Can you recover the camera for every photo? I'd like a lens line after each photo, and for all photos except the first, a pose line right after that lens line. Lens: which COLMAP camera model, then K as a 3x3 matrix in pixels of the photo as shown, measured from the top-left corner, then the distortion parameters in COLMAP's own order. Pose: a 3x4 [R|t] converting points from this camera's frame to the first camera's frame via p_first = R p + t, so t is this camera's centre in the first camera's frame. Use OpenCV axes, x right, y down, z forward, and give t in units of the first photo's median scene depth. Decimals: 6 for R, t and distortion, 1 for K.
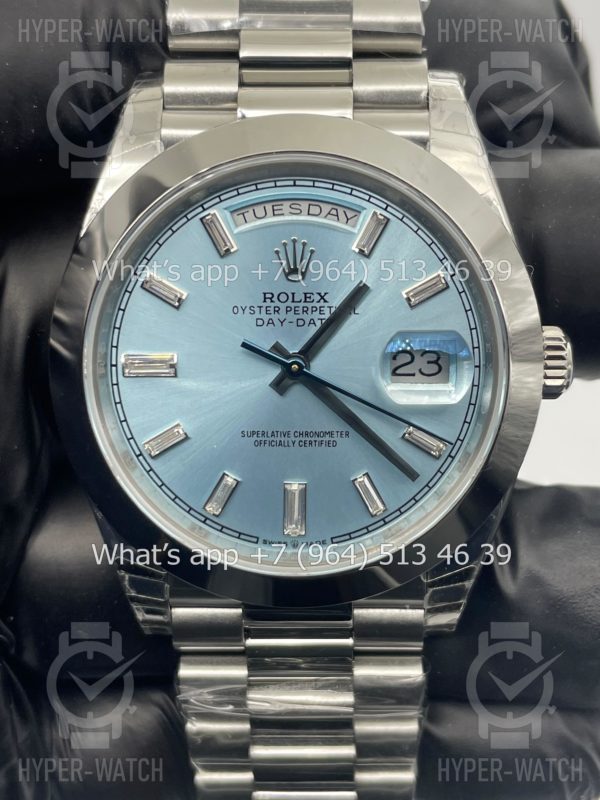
lens RADIAL K [[1215.6, 0, 299.1], [0, 1215.6, 398.6], [0, 0, 1]] dist [0.103823, 0.000000]
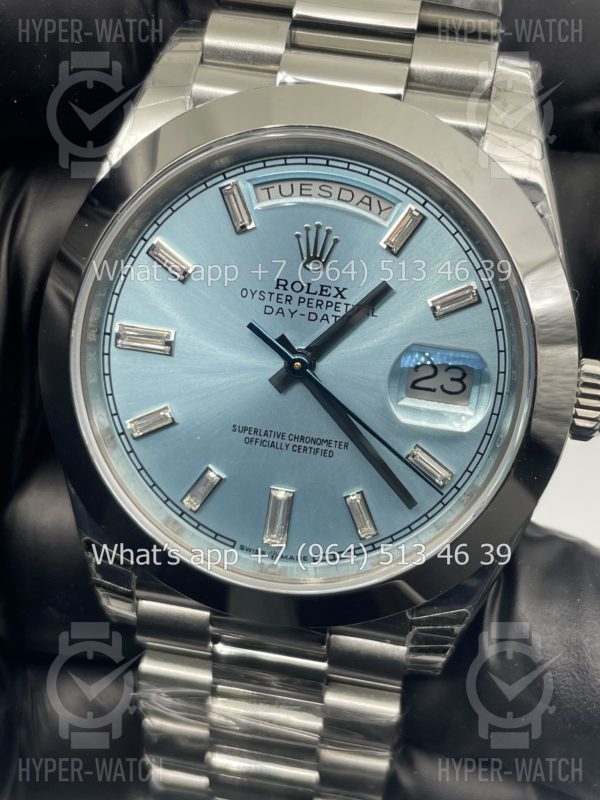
lens RADIAL K [[1215.6, 0, 298.7], [0, 1215.6, 396.8], [0, 0, 1]] dist [0.103823, 0.000000]
pose [[0.984752, 0.148647, -0.090372, 0.081221], [-0.145852, 0.988621, 0.036820, -0.035122], [0.094817, -0.023078, 0.995227, 0.094366]]
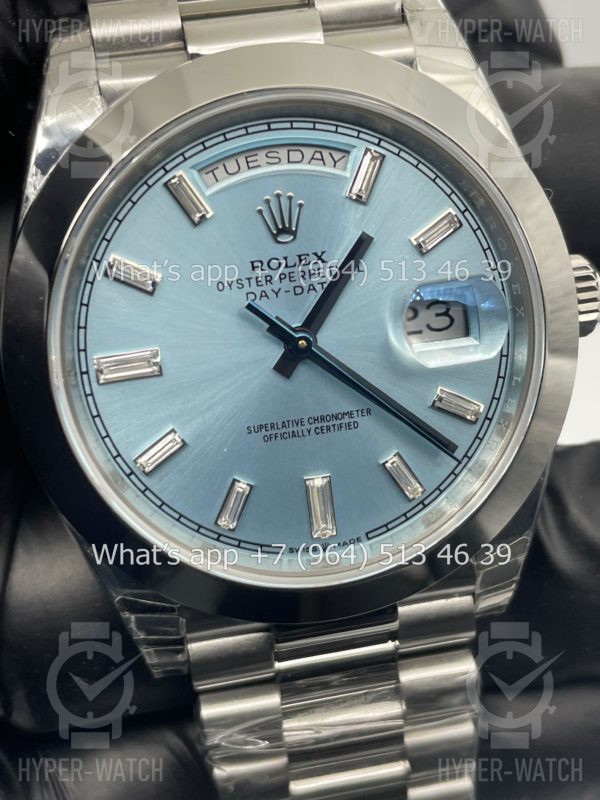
lens RADIAL K [[1215.6, 0, 296.6], [0, 1215.6, 403.6], [0, 0, 1]] dist [0.103823, 0.000000]
pose [[0.979230, -0.151717, 0.134504, -0.125731], [0.148387, 0.988327, 0.034498, -0.013641], [-0.138168, -0.013823, 0.990312, 0.154071]]
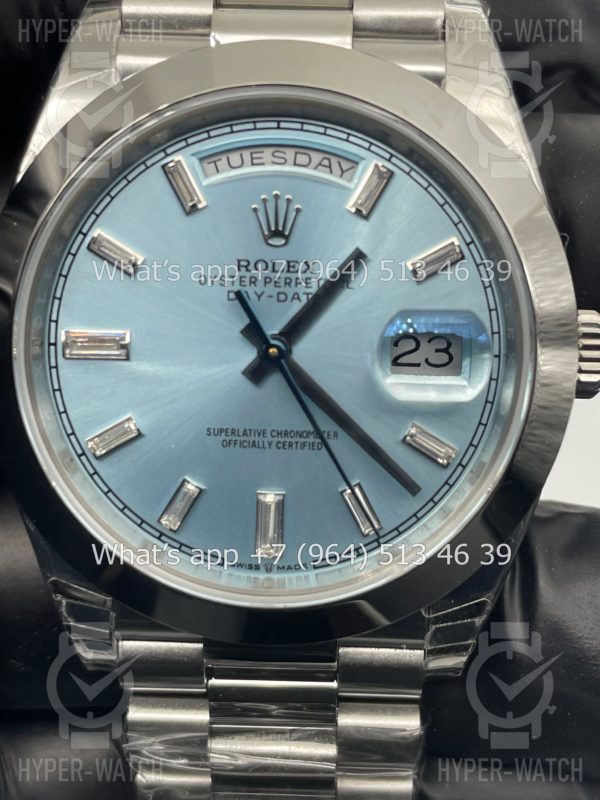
lens RADIAL K [[1215.6, 0, 298.5], [0, 1215.6, 394.3], [0, 0, 1]] dist [0.103823, 0.000000]
pose [[0.999703, 0.024381, 0.000001, 0.013853], [-0.024381, 0.999691, -0.004751, 0.006343], [-0.000117, 0.004749, 0.999989, 0.181340]]
